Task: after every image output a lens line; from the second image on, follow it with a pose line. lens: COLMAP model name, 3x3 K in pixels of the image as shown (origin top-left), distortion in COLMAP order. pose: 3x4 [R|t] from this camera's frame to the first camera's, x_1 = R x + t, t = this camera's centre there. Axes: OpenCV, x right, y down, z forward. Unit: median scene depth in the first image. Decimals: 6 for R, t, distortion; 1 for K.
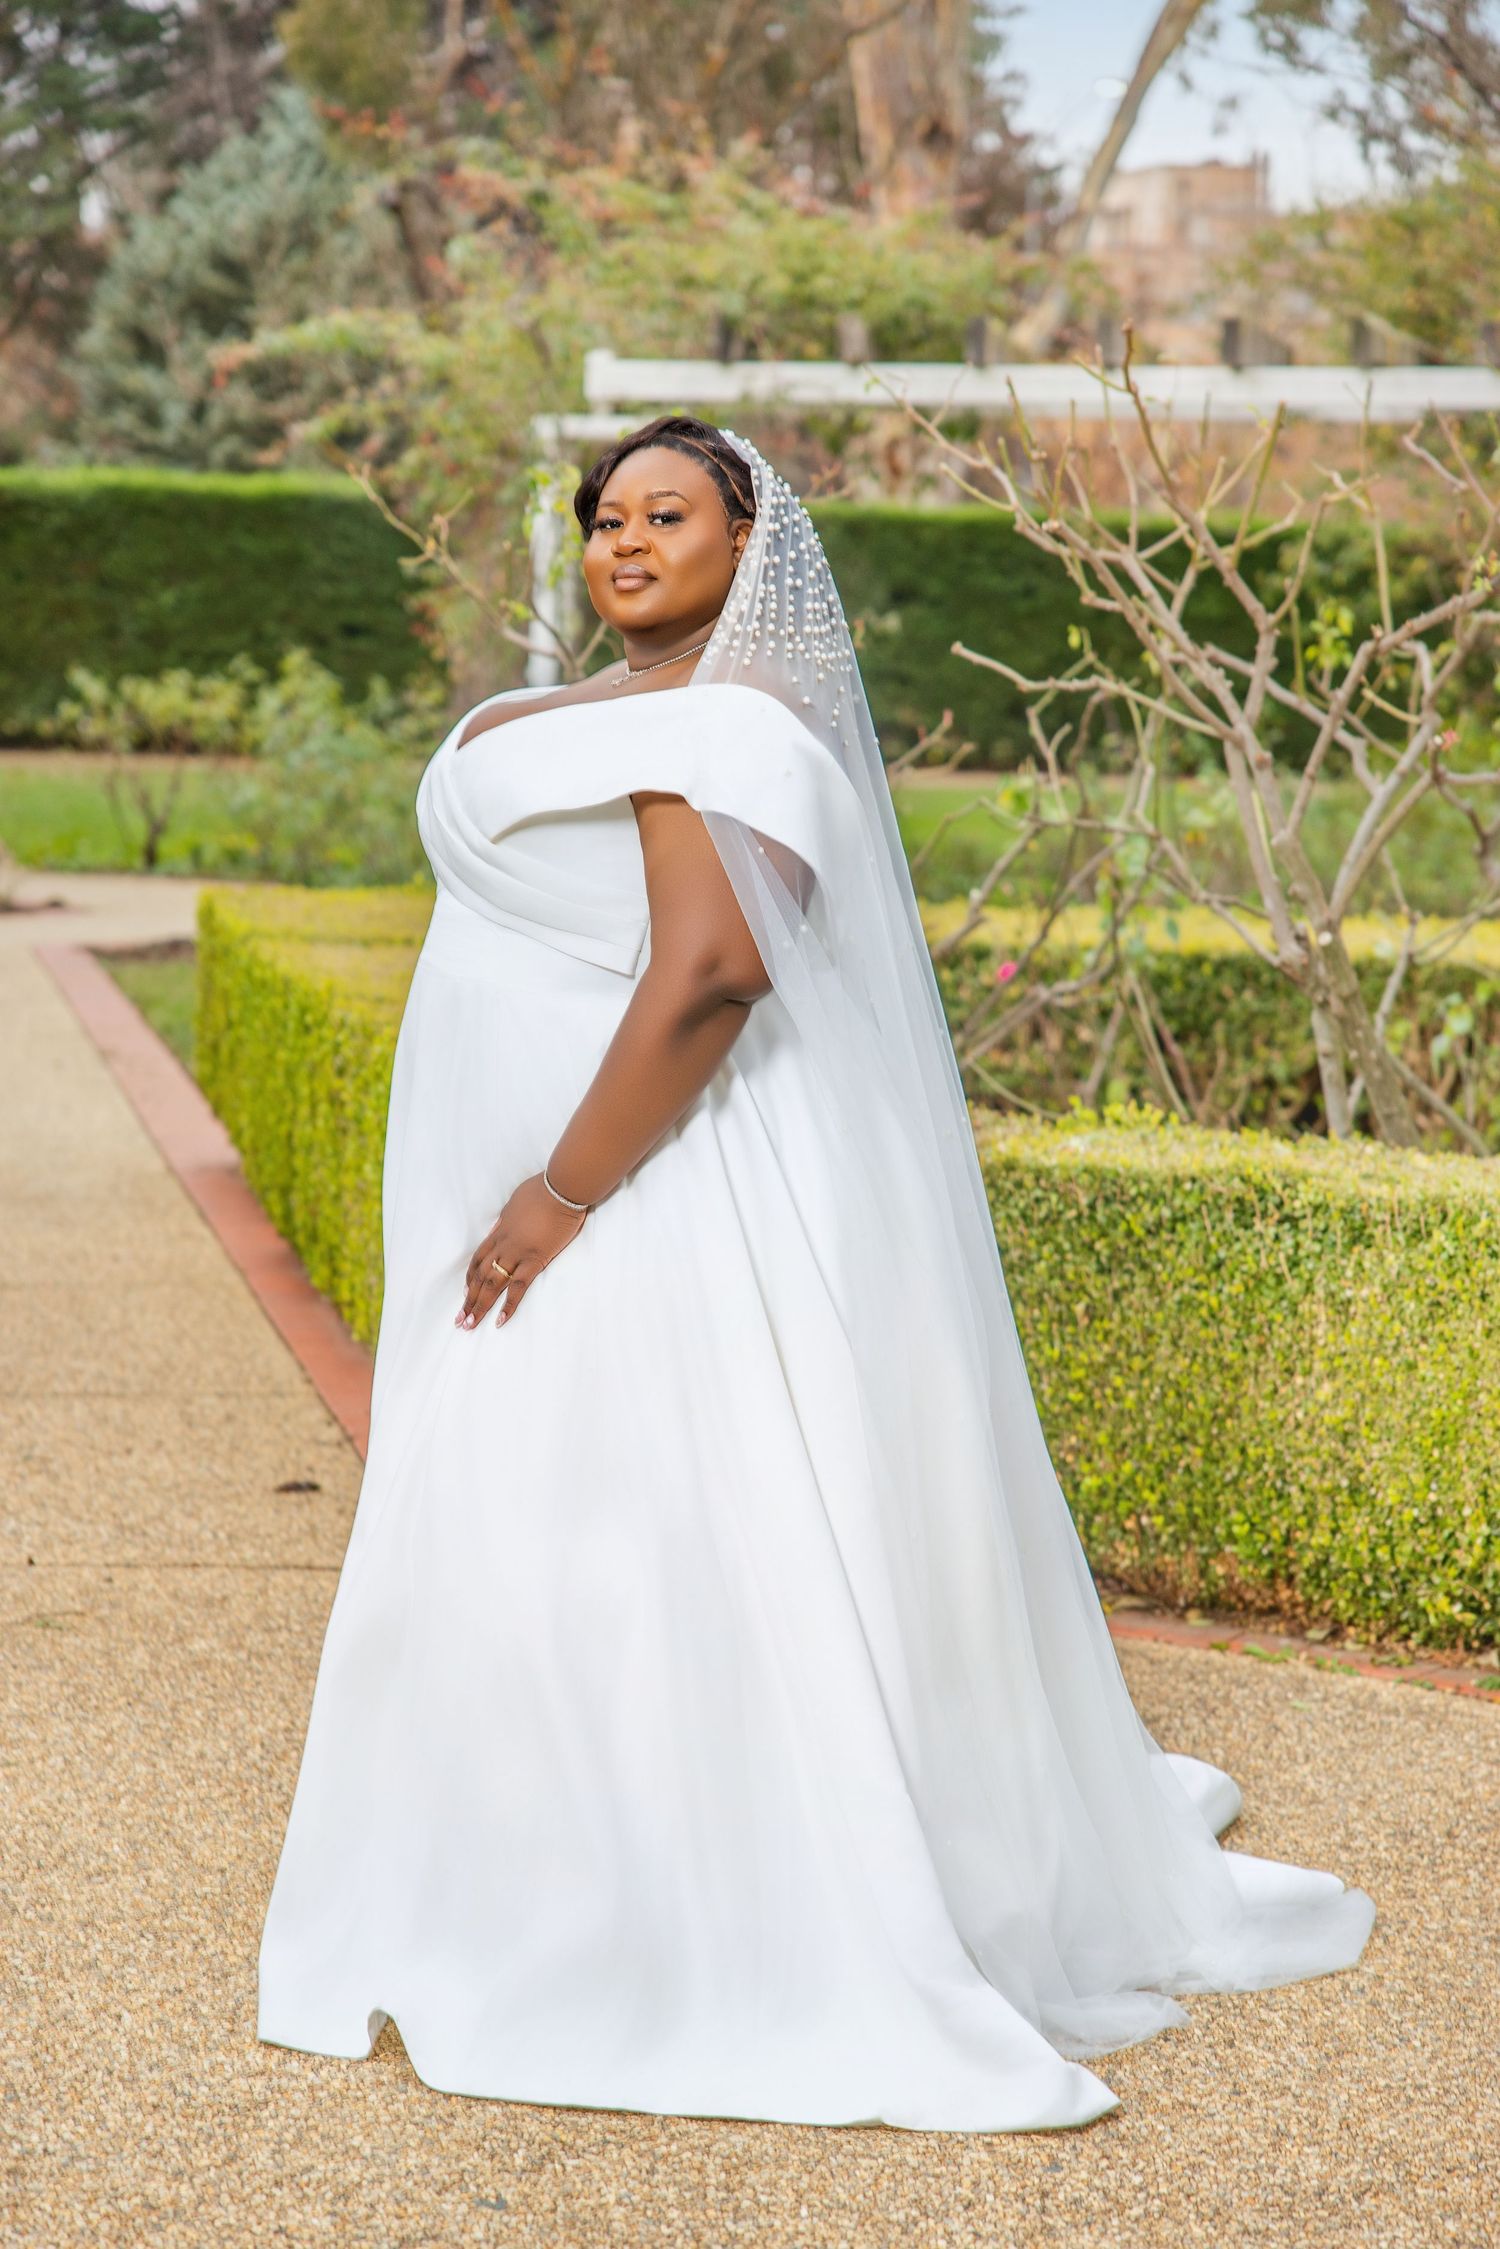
lens RADIAL K [[4320.0, 0, 750.0], [0, 4320.0, 1124.5], [0, 0, 1]] dist [0.074895, -0.203109]
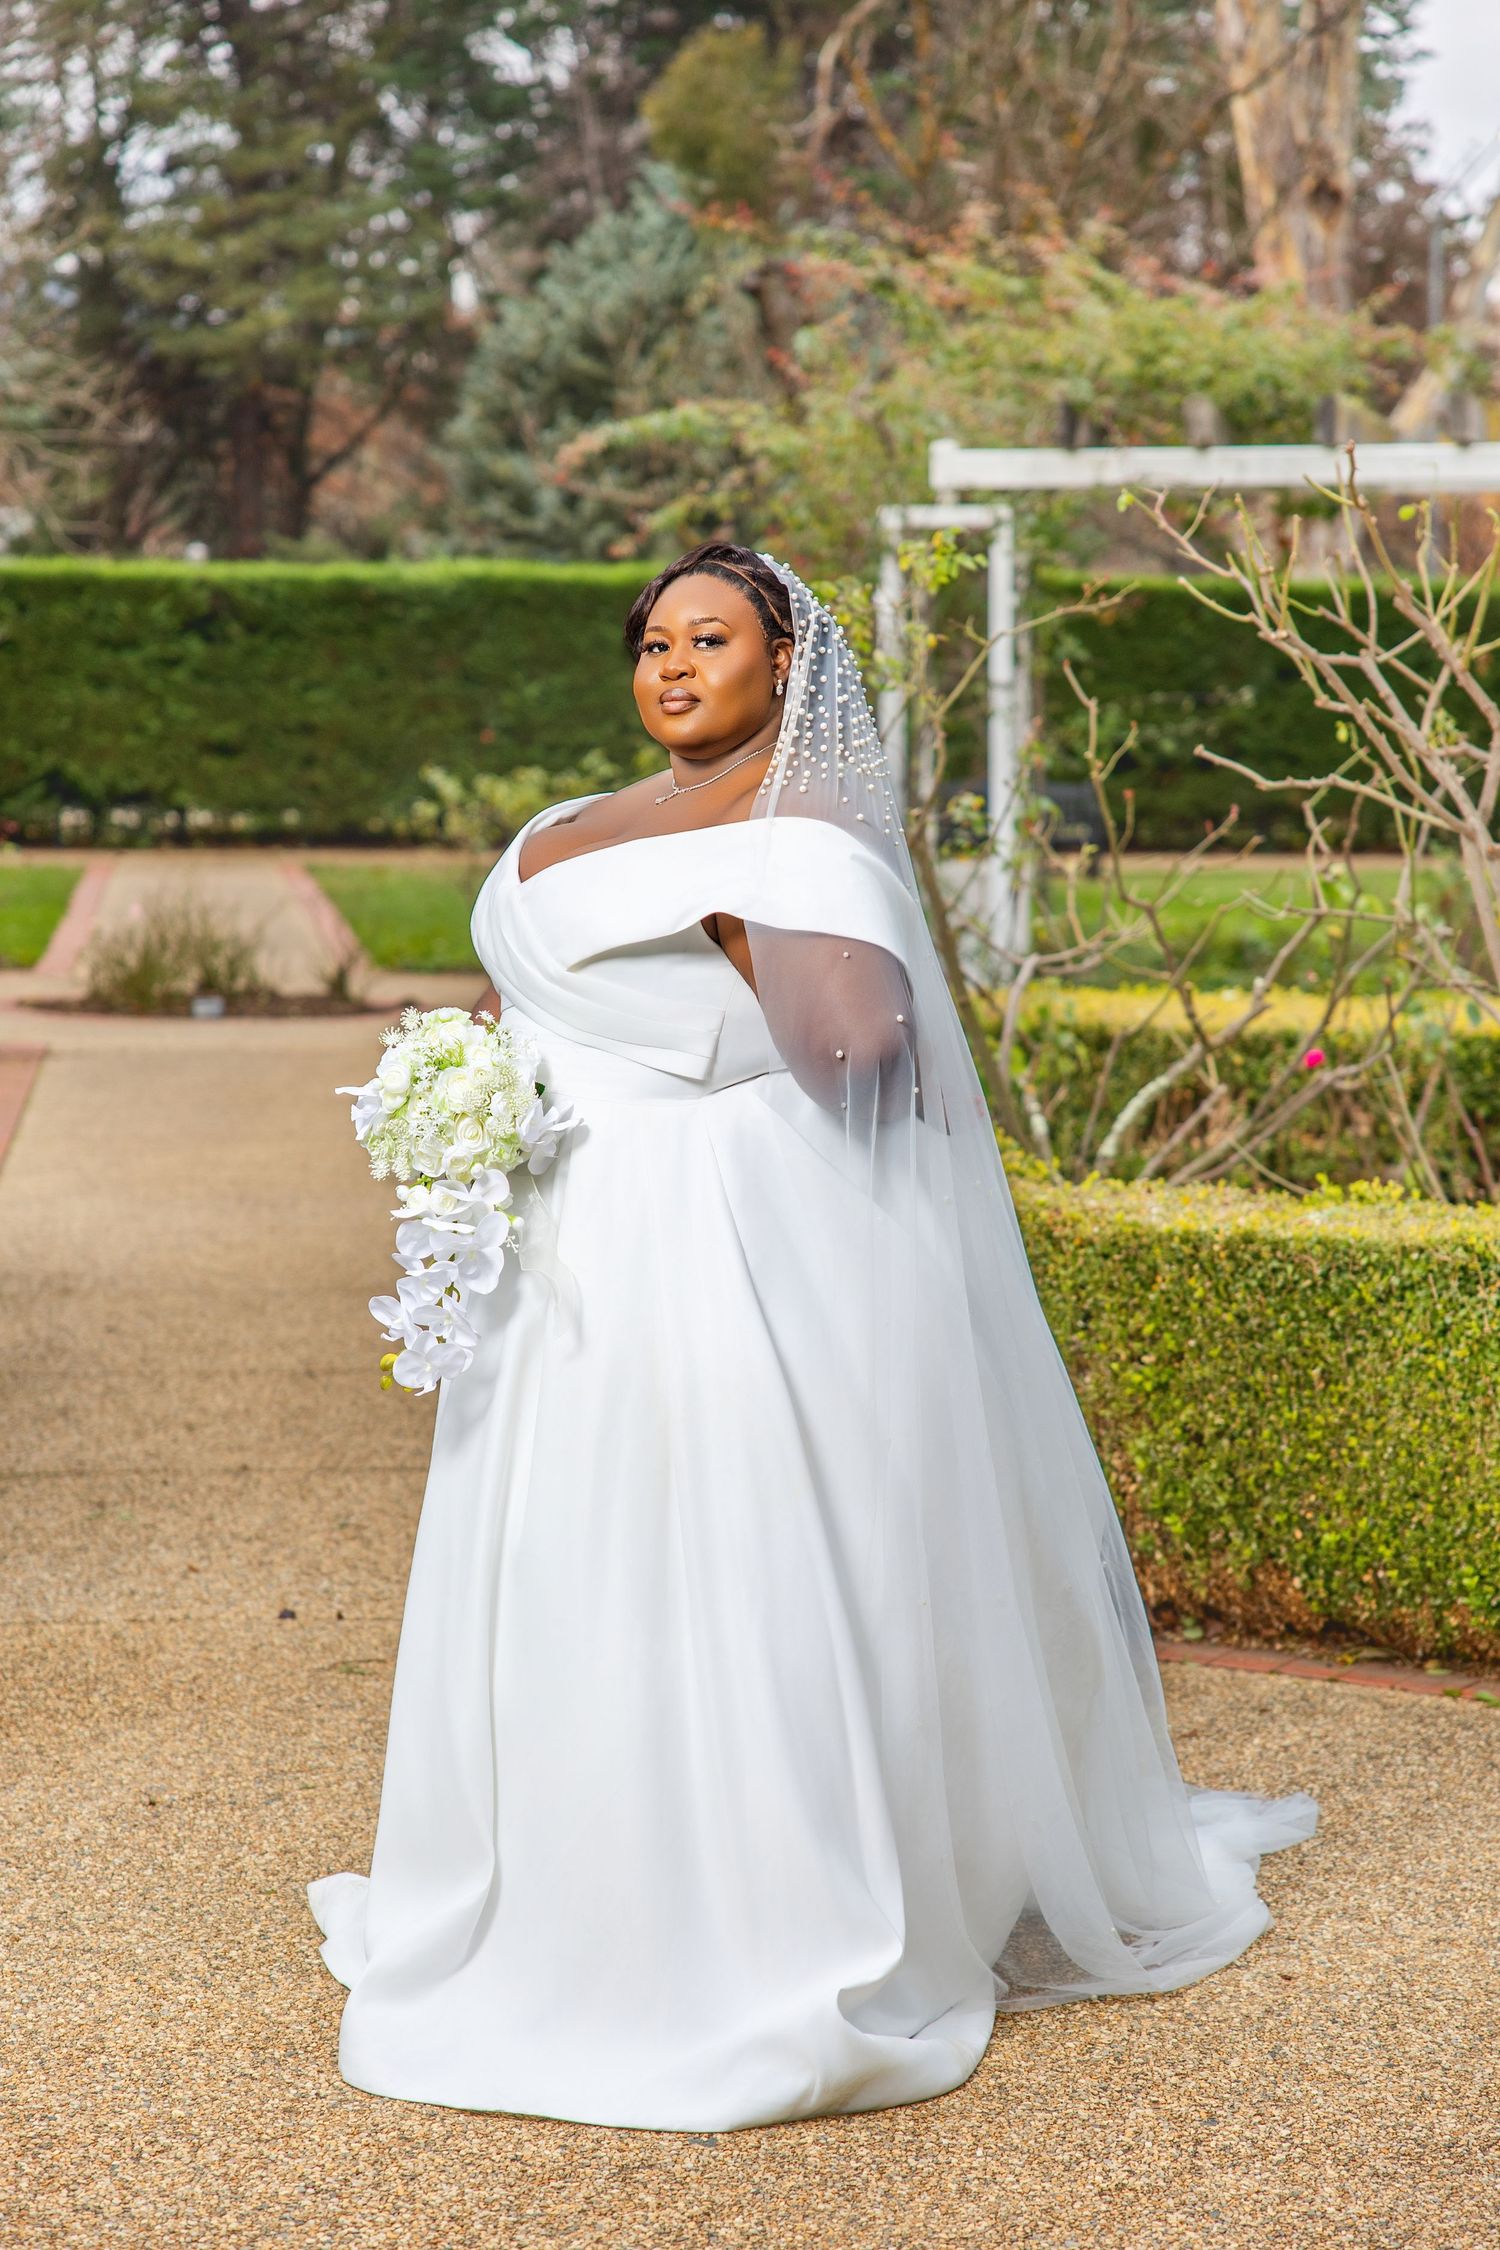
lens RADIAL K [[4570.1, 0, 750.0], [0, 4570.1, 1125.0], [0, 0, 1]] dist [0.066879, -0.101038]
pose [[0.995813, -0.010646, -0.090796, 0.041166], [0.008543, 0.999687, -0.023520, 0.007201], [0.091018, 0.022646, 0.995592, -0.127451]]
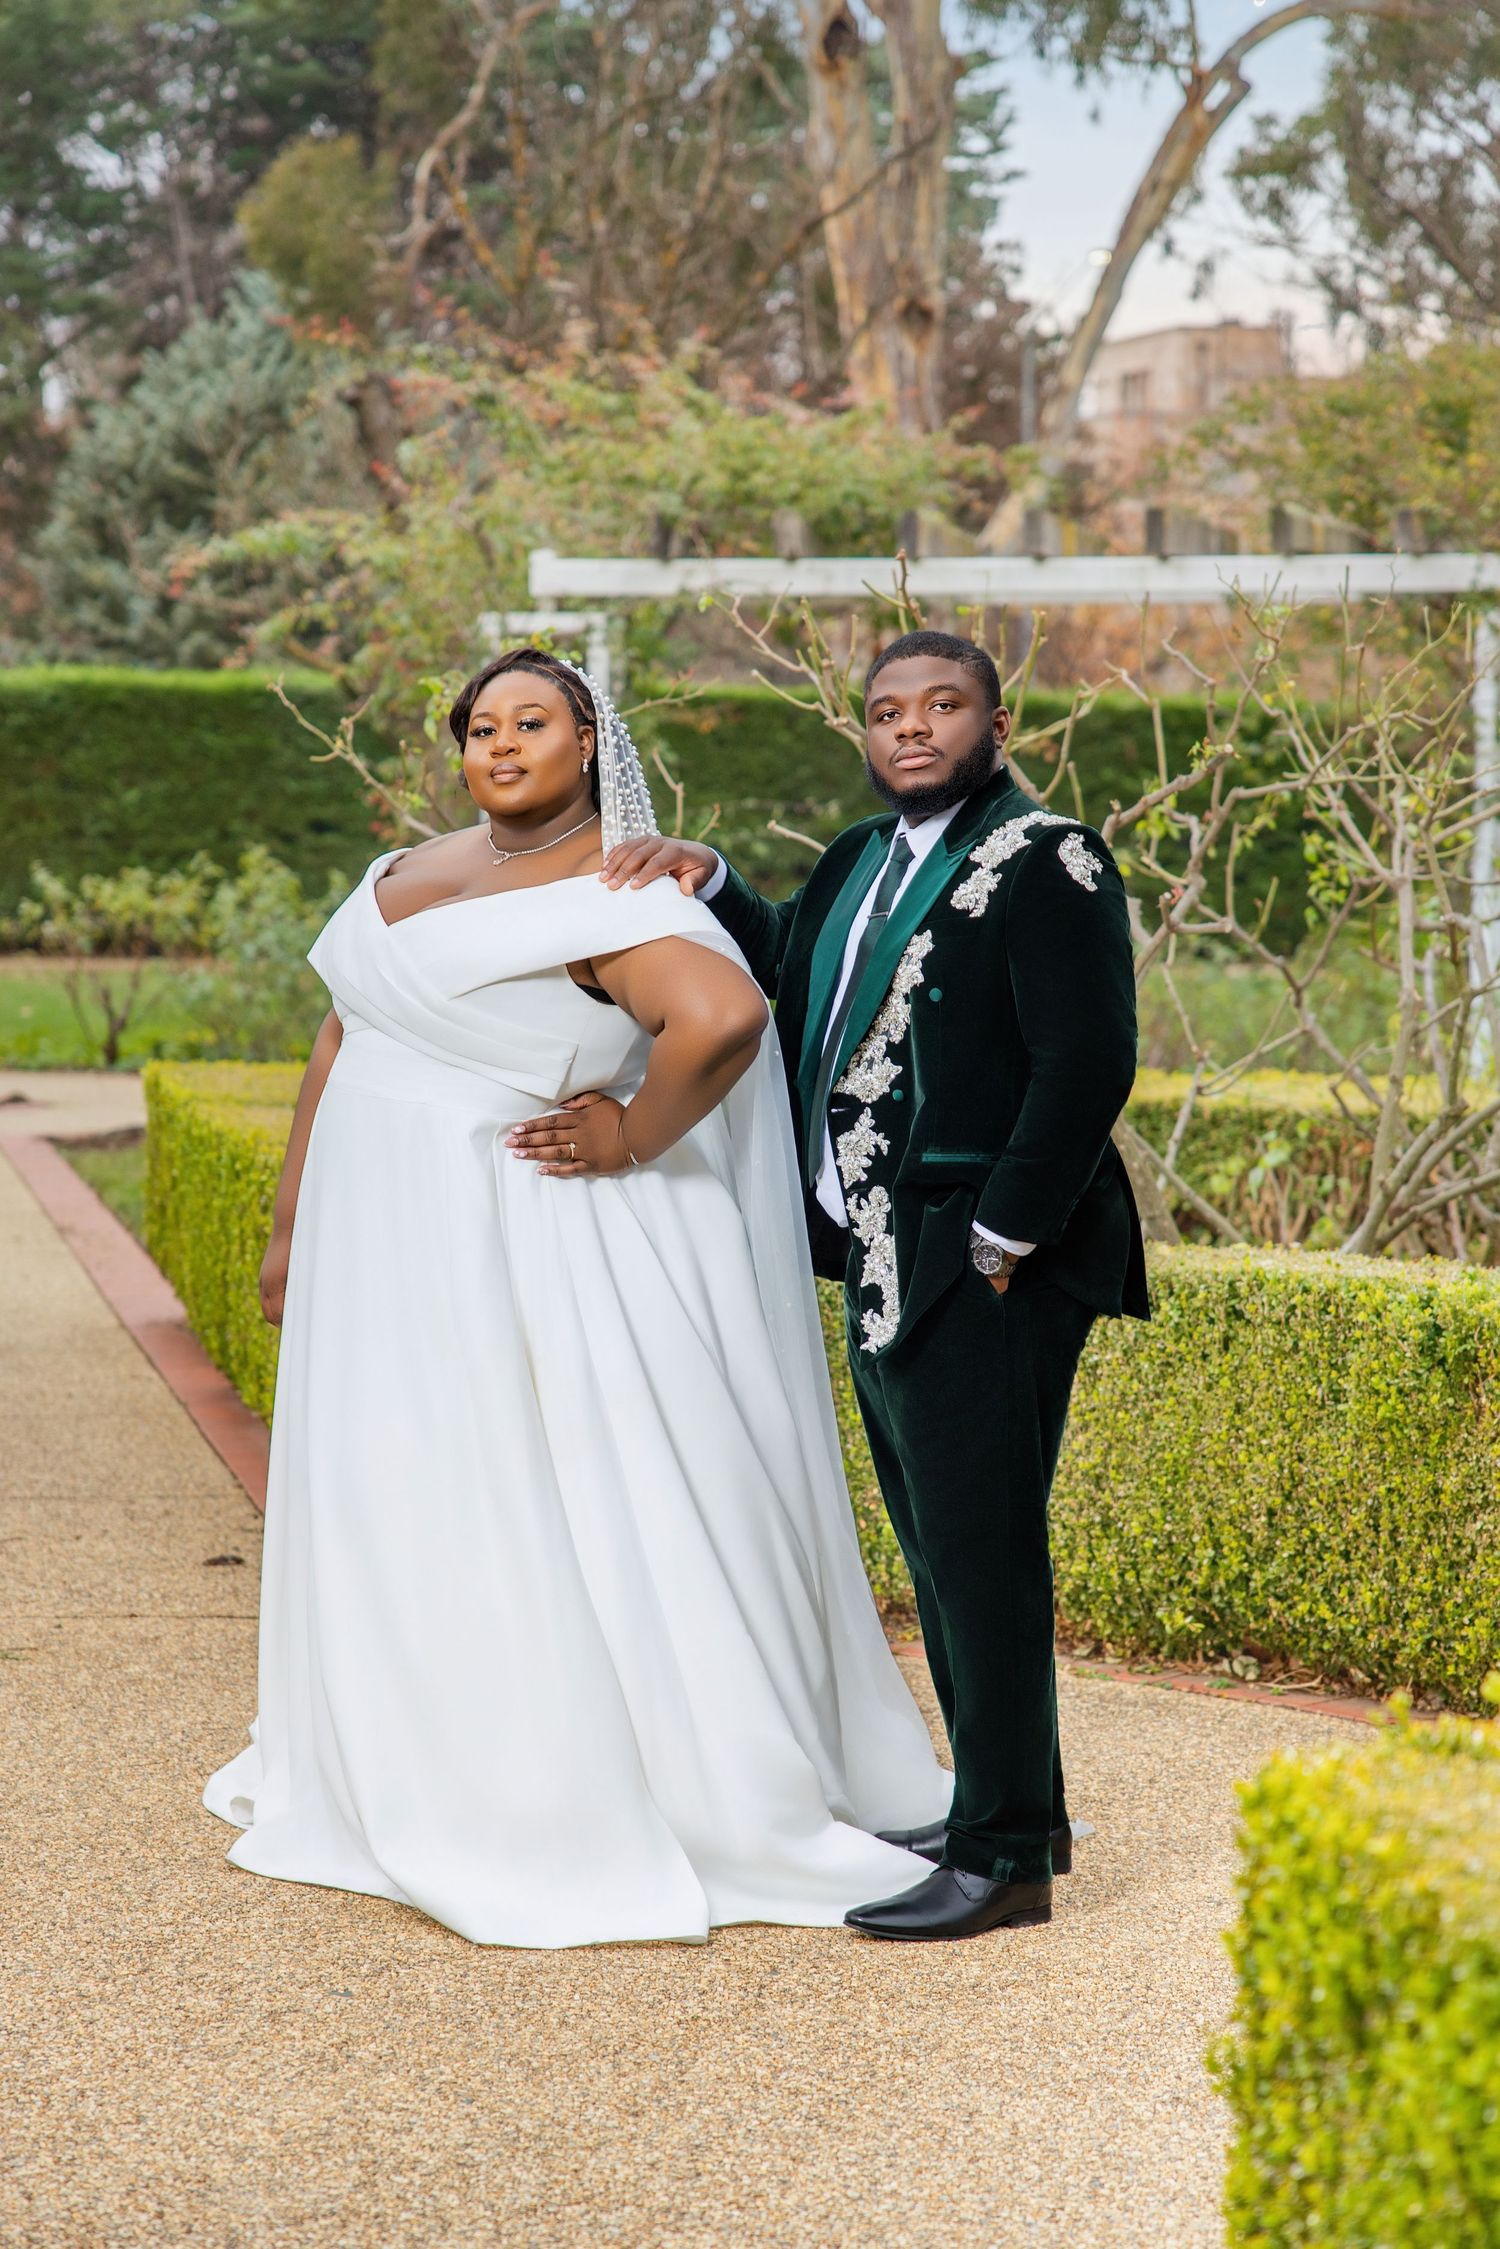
lens RADIAL K [[4674.0, 0, 750.0], [0, 4674.0, 1124.5], [0, 0, 1]] dist [0.067395, -0.041762]
pose [[0.999864, -0.015896, -0.004455, 0.048773], [0.015658, 0.998664, -0.049253, 0.035952], [0.005232, 0.049177, 0.998776, -0.283684]]
